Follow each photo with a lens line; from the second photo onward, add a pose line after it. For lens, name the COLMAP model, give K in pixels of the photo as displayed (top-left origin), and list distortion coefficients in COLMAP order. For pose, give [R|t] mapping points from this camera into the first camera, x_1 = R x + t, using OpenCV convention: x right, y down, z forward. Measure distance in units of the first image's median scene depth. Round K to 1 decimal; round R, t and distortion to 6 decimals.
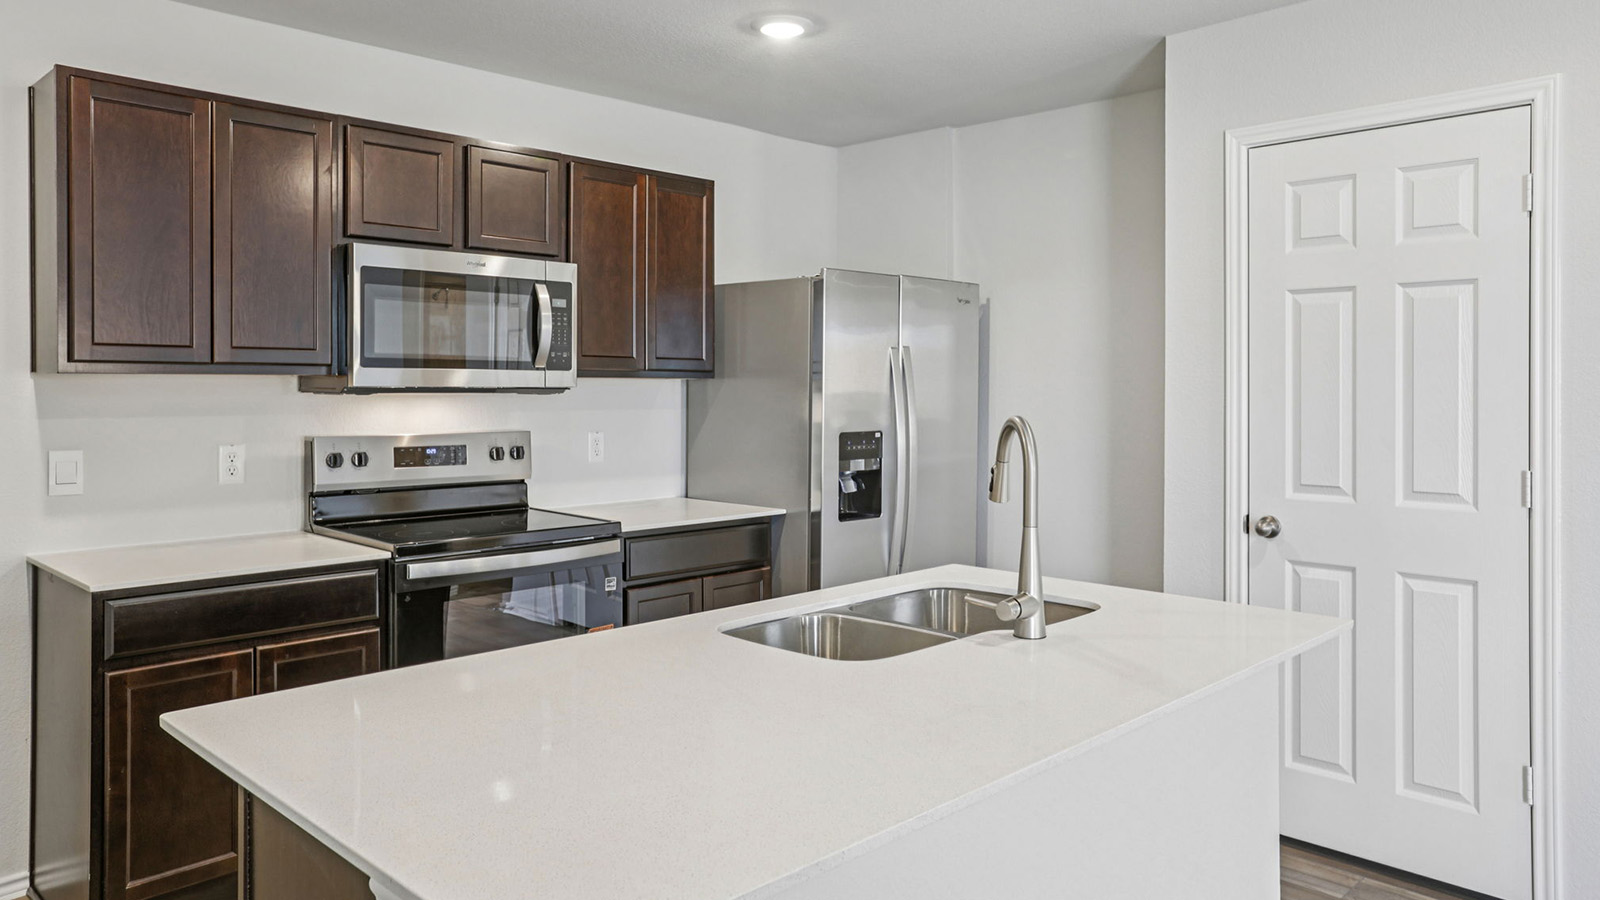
lens RADIAL K [[1104.7, 0, 802.7], [0, 1104.7, 394.4], [0, 0, 1]] dist [-0.023225, 0.050095]
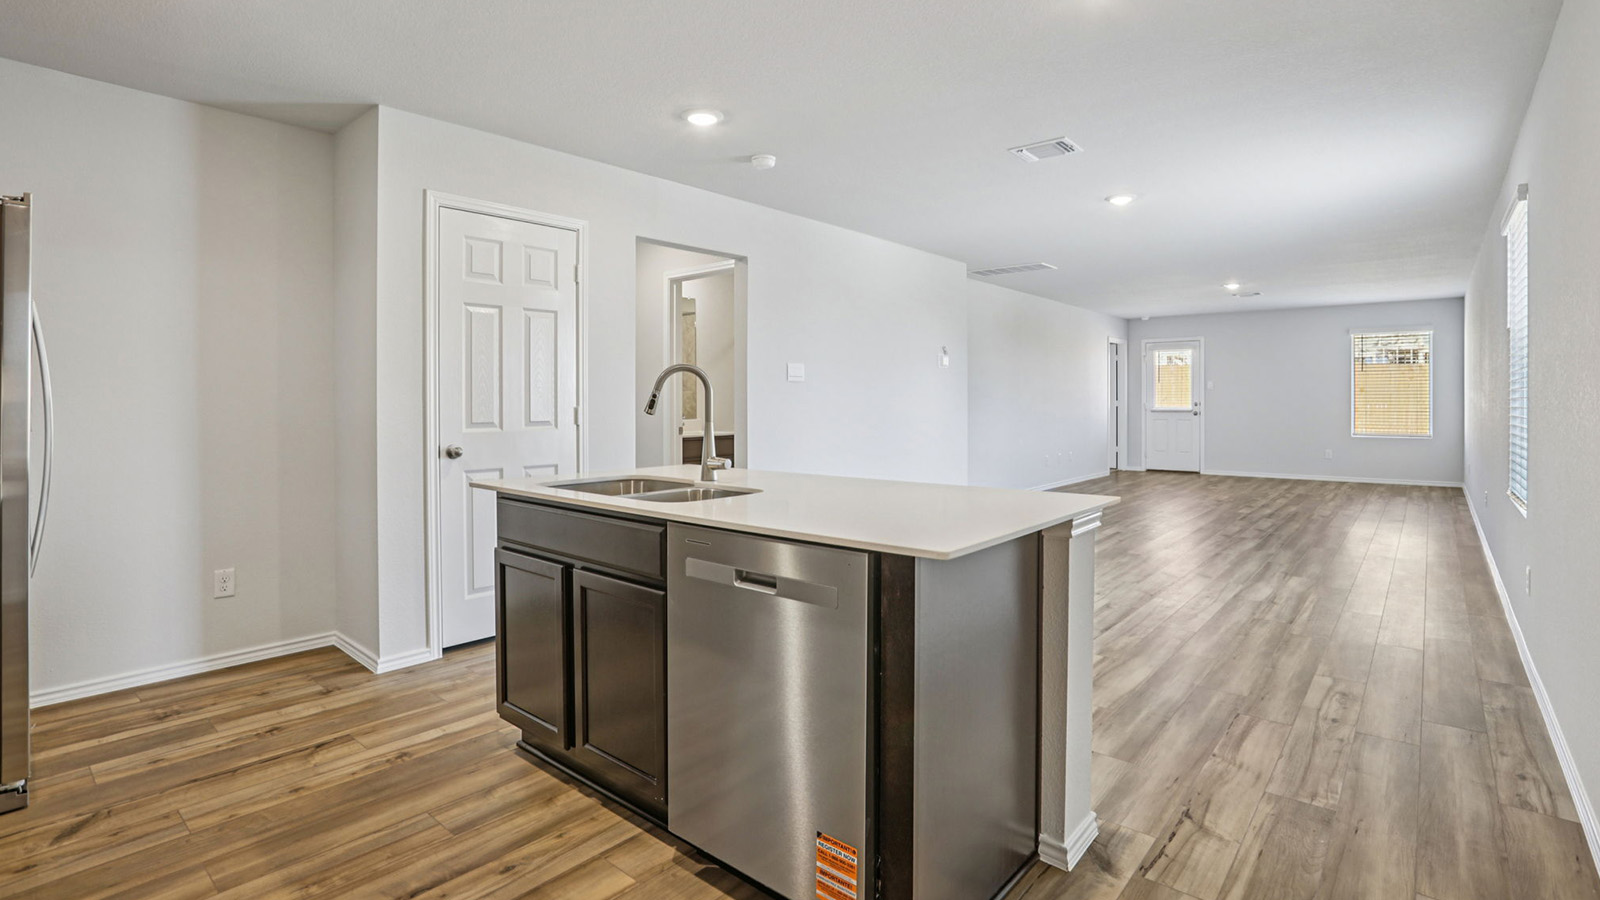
lens RADIAL K [[750.1, 0, 821.0], [0, 750.1, 411.1], [0, 0, 1]] dist [-0.048767, 0.018770]
pose [[-0.088072, -0.012056, 0.996041, -0.623896], [0.009630, 0.999870, 0.012954, 0.049877], [-0.996068, 0.010732, -0.087944, 0.529644]]
